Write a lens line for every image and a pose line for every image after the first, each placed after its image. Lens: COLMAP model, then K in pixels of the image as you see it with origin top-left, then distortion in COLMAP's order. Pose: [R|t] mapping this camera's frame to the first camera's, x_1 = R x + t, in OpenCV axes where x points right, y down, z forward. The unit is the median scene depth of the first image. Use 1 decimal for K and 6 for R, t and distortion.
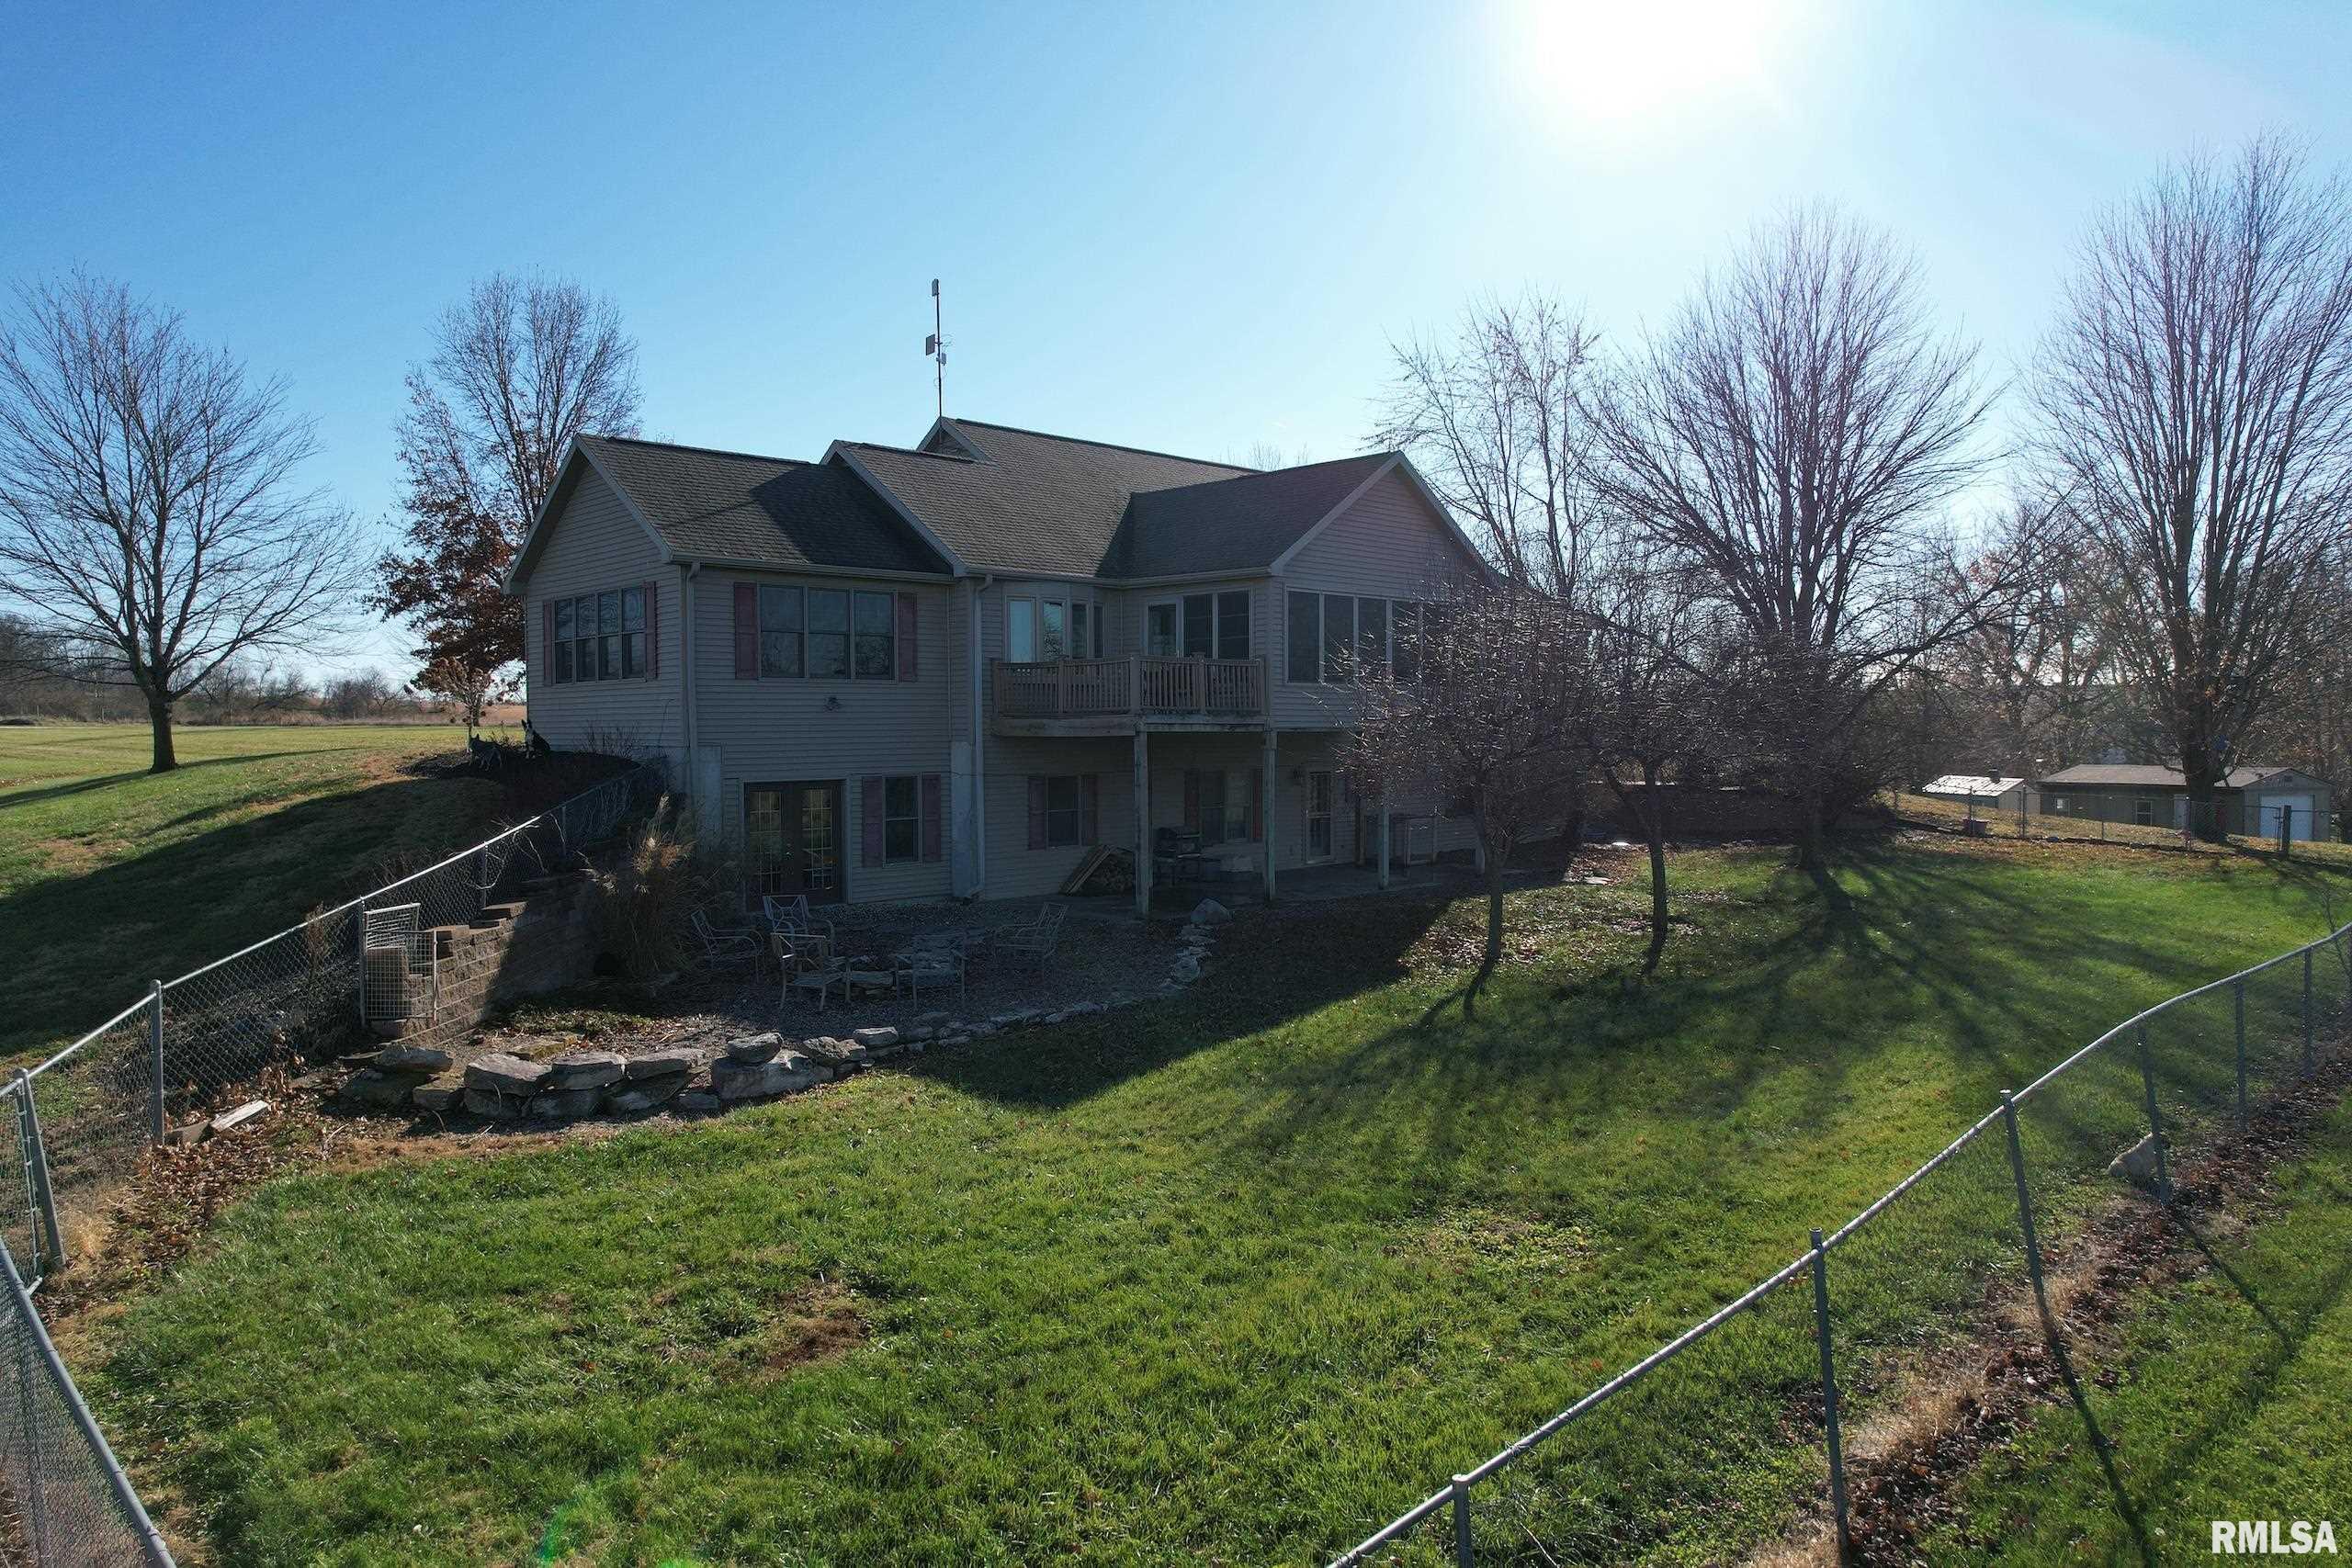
lens RADIAL K [[1495.9, 0, 1185.6], [0, 1495.9, 783.6], [0, 0, 1]] dist [-0.069762, 0.053395]
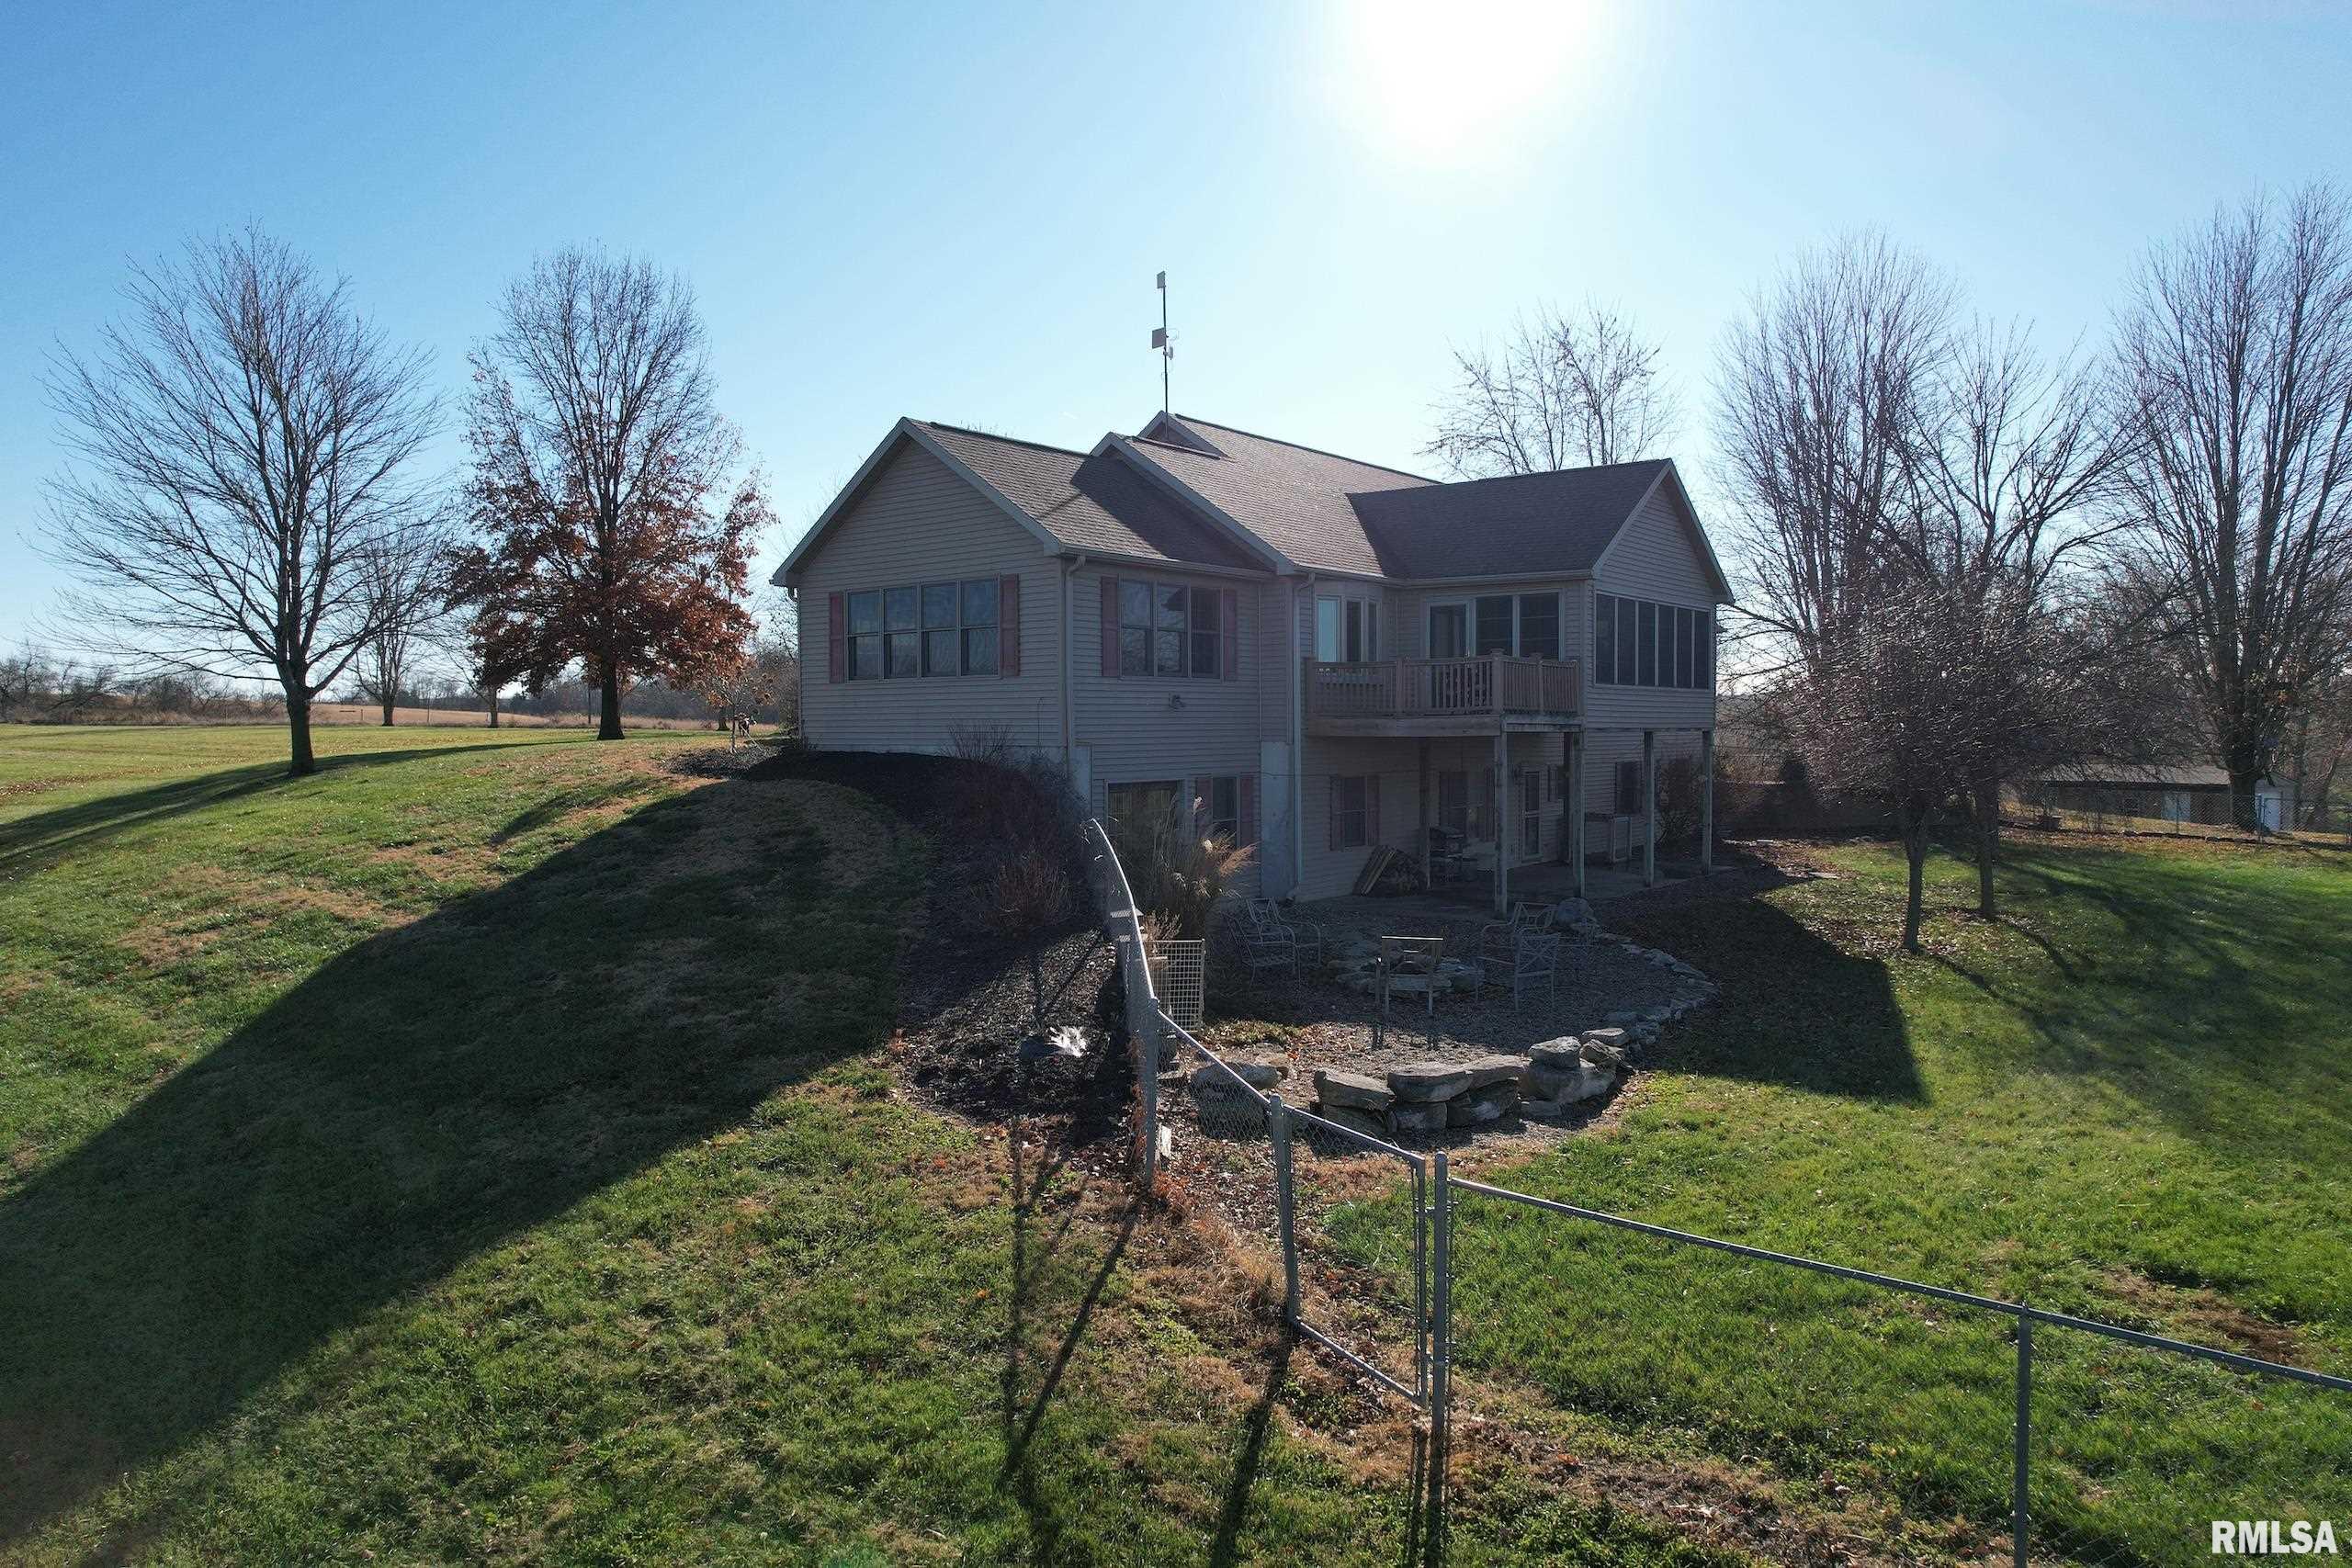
lens RADIAL K [[1495.9, 0, 1175.7], [0, 1495.9, 777.4], [0, 0, 1]] dist [-0.069762, 0.053395]
pose [[0.993164, -0.002565, 0.116696, -0.305100], [0.003156, 0.999983, -0.004884, 0.000214], [-0.116681, 0.005219, 0.993156, 0.025541]]
